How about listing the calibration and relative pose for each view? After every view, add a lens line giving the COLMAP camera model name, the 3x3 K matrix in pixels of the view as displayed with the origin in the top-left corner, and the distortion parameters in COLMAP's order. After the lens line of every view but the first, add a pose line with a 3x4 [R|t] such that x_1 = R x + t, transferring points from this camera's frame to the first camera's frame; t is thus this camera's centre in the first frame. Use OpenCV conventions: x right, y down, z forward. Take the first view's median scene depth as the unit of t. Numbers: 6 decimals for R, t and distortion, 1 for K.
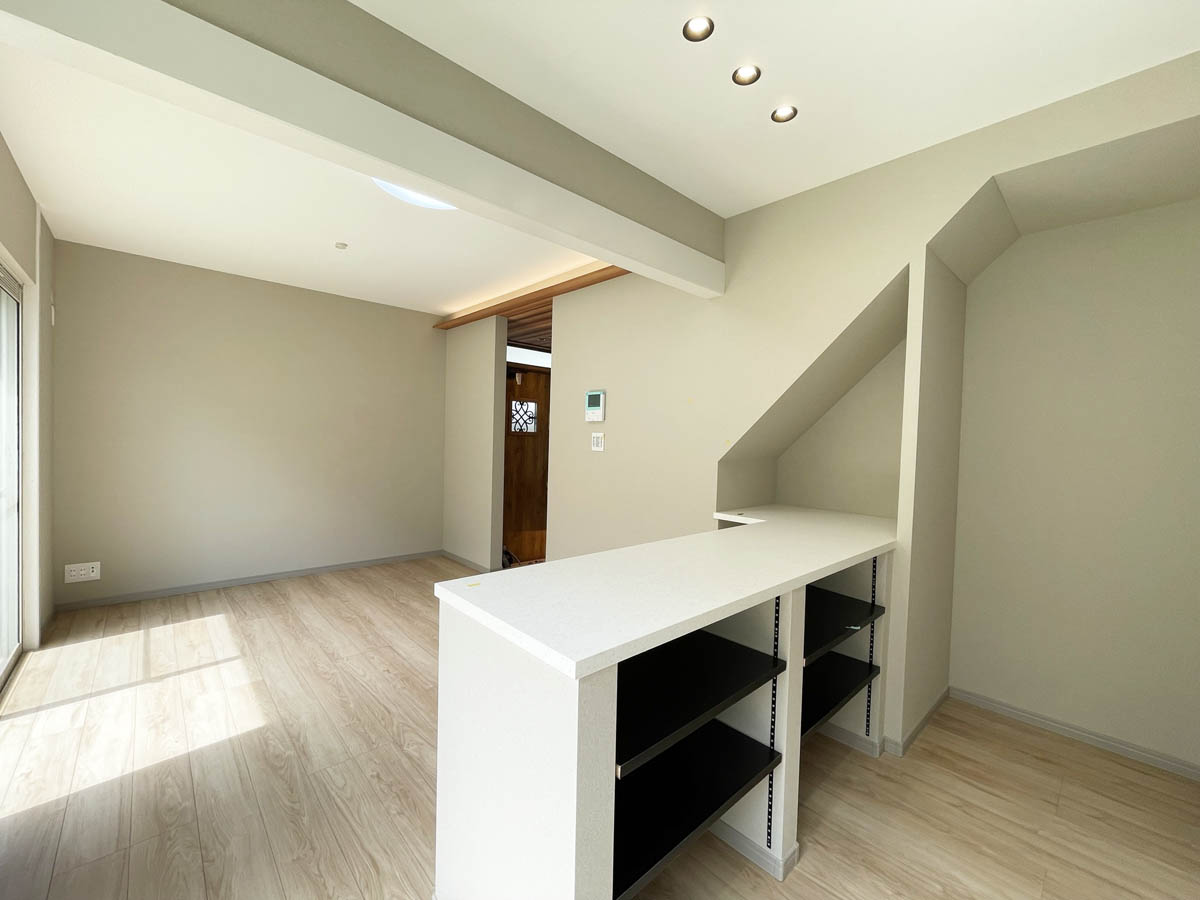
lens RADIAL K [[485.7, 0, 600.0], [0, 485.7, 450.0], [0, 0, 1]] dist [-0.001459, 0.000216]
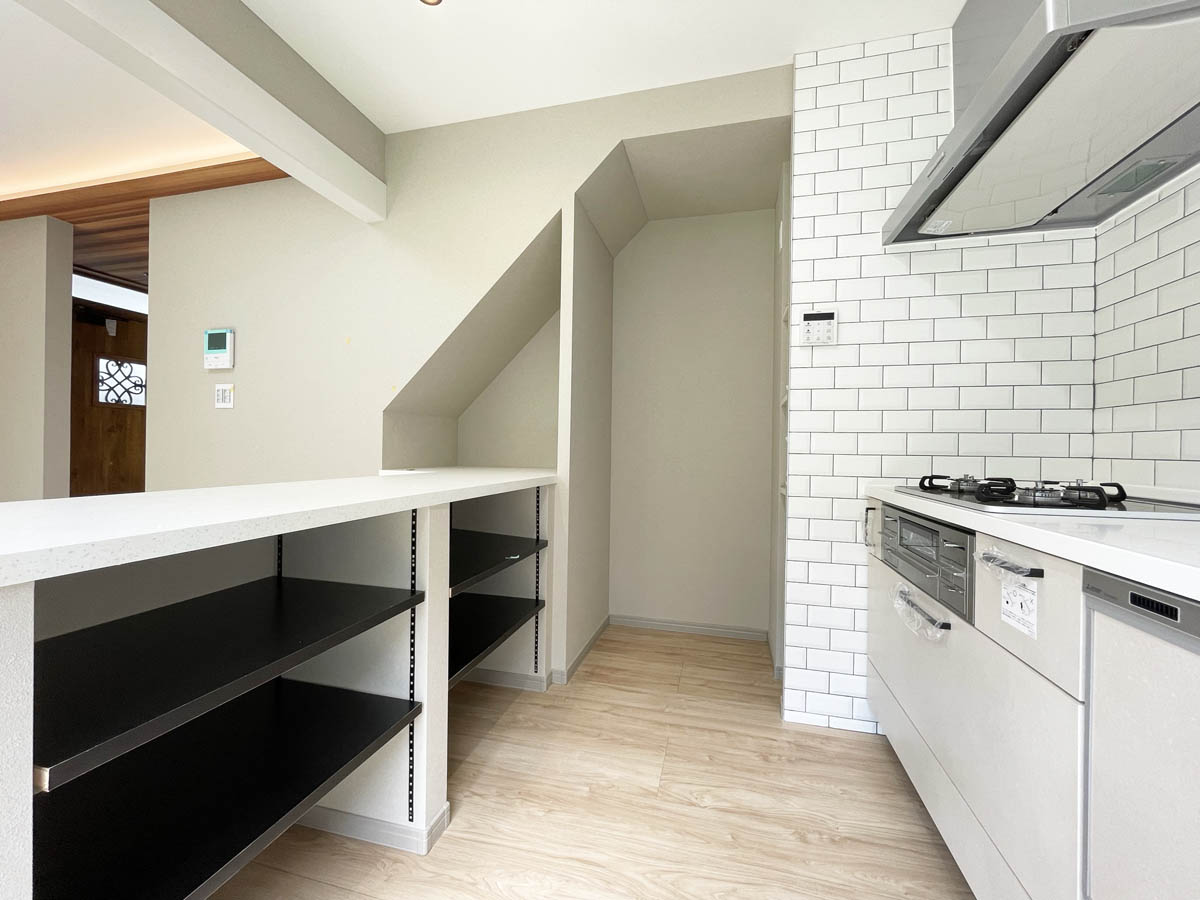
lens RADIAL K [[485.7, 0, 600.0], [0, 485.7, 450.0], [0, 0, 1]] dist [-0.001459, 0.000216]
pose [[0.842087, -0.016881, 0.539077, 0.135746], [0.022422, 0.999742, -0.003719, 0.142284], [-0.538875, 0.015219, 0.842248, 0.083544]]
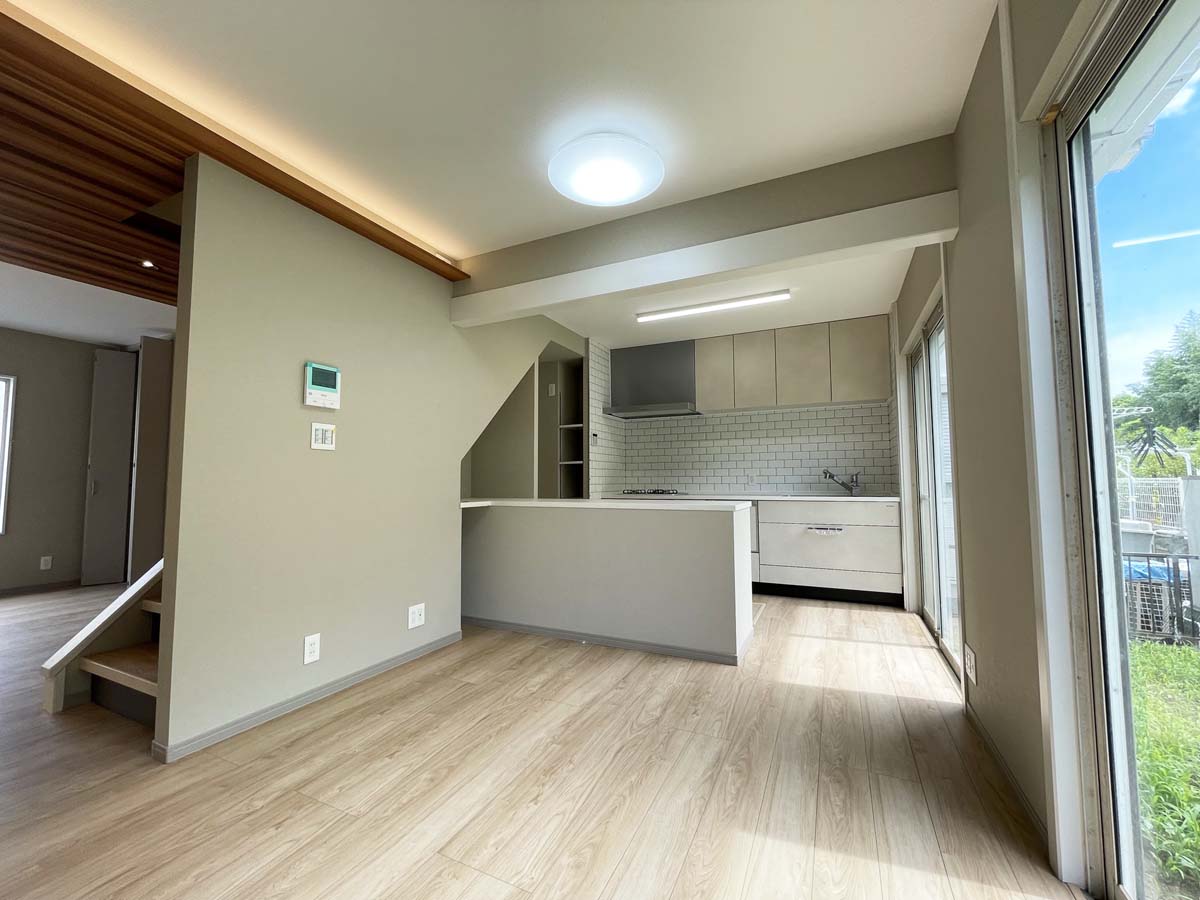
lens RADIAL K [[485.7, 0, 600.0], [0, 485.7, 450.0], [0, 0, 1]] dist [-0.001459, 0.000216]
pose [[-0.362421, 0.033075, 0.931427, -1.384339], [0.017771, 0.999434, -0.028575, 0.050995], [-0.931845, 0.006196, -0.362804, 1.512381]]
